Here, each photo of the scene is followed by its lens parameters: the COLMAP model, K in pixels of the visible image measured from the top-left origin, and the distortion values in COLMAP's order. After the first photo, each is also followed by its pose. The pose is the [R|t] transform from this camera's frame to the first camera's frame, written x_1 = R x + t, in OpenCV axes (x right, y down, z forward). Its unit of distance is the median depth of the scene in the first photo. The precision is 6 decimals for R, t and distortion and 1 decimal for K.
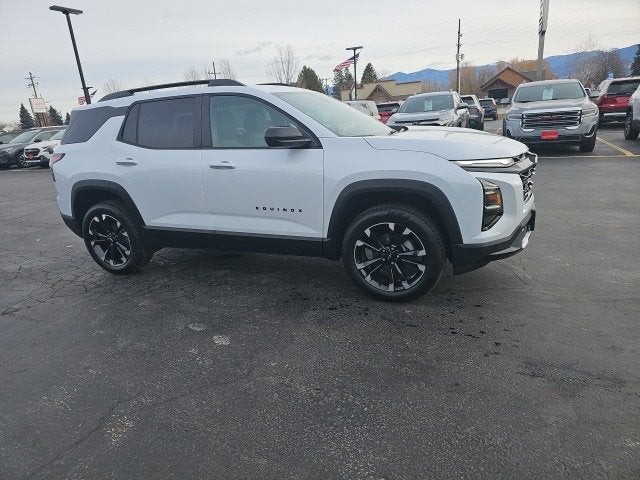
lens RADIAL K [[420.8, 0, 310.7], [0, 420.8, 243.8], [0, 0, 1]] dist [0.055588, -0.041852]
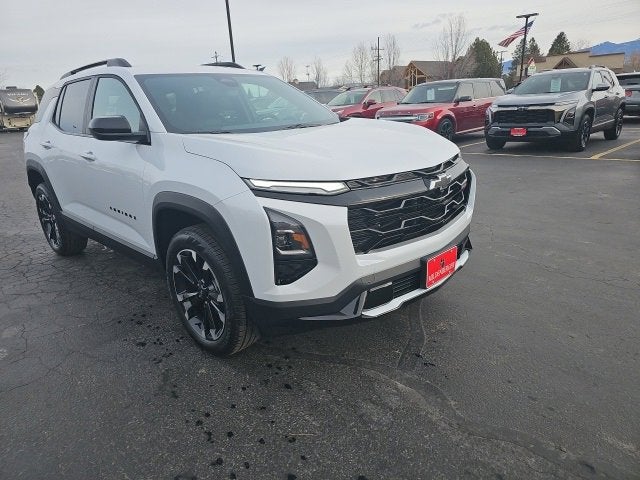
lens RADIAL K [[420.8, 0, 311.0], [0, 420.8, 234.7], [0, 0, 1]] dist [0.055588, -0.041852]
pose [[0.931497, 0.131748, -0.339050, 0.518892], [-0.121031, 0.991251, 0.052664, -0.117368], [0.343022, -0.008021, 0.939293, 0.293158]]
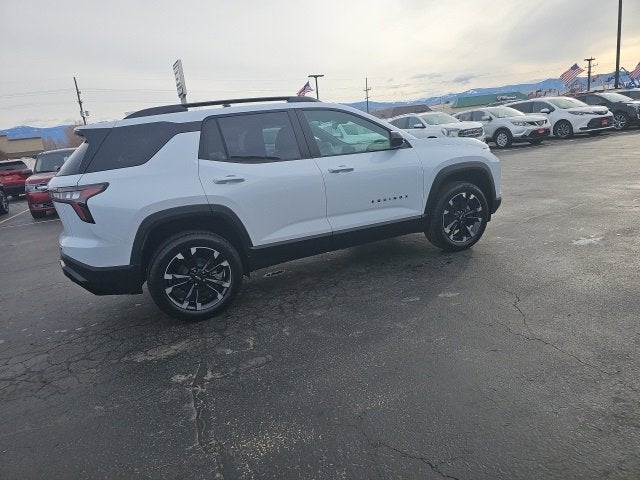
lens RADIAL K [[420.8, 0, 310.2], [0, 420.8, 239.3], [0, 0, 1]] dist [0.055588, -0.041852]
pose [[0.675659, -0.175515, 0.716016, -1.022074], [0.269805, 0.962735, -0.018605, -0.008664], [-0.686068, 0.205756, 0.697836, 0.298640]]
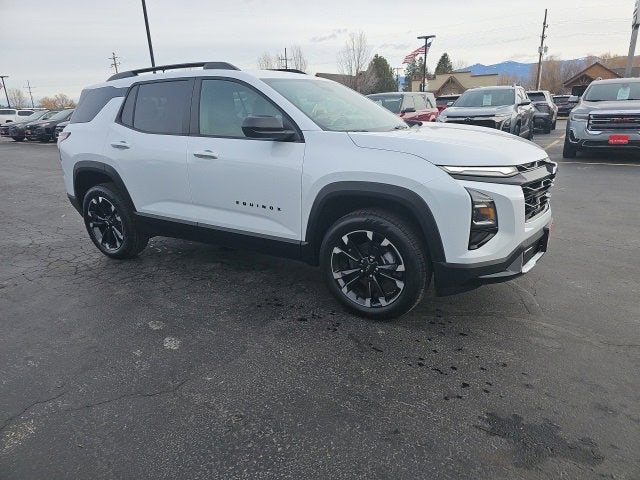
lens RADIAL K [[420.8, 0, 321.4], [0, 420.8, 241.5], [0, 0, 1]] dist [0.055588, -0.041852]
pose [[0.990265, 0.081207, -0.113053, 0.156047], [-0.079017, 0.996591, 0.023733, -0.033413], [0.114595, -0.014569, 0.993305, 0.086955]]
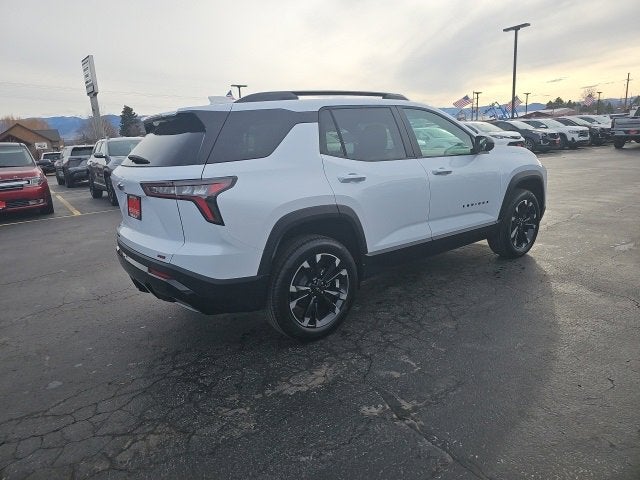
lens RADIAL K [[420.8, 0, 317.5], [0, 420.8, 231.4], [0, 0, 1]] dist [0.055588, -0.041852]
pose [[0.489647, -0.140041, 0.860601, -1.213491], [0.274646, 0.961545, 0.000204, -0.118527], [-0.827536, 0.236260, 0.509279, 0.704221]]
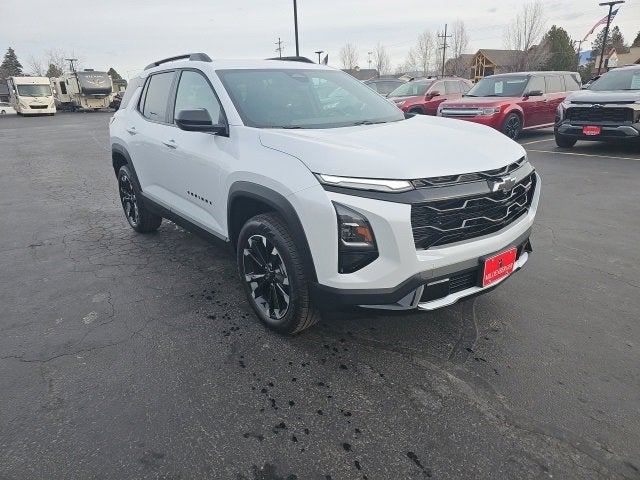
lens RADIAL K [[420.8, 0, 318.1], [0, 420.8, 235.8], [0, 0, 1]] dist [0.055588, -0.041852]
pose [[0.881914, 0.196910, -0.428315, 0.517009], [-0.172132, 0.980358, 0.096278, -0.121725], [0.438860, -0.011182, 0.898486, 0.247517]]
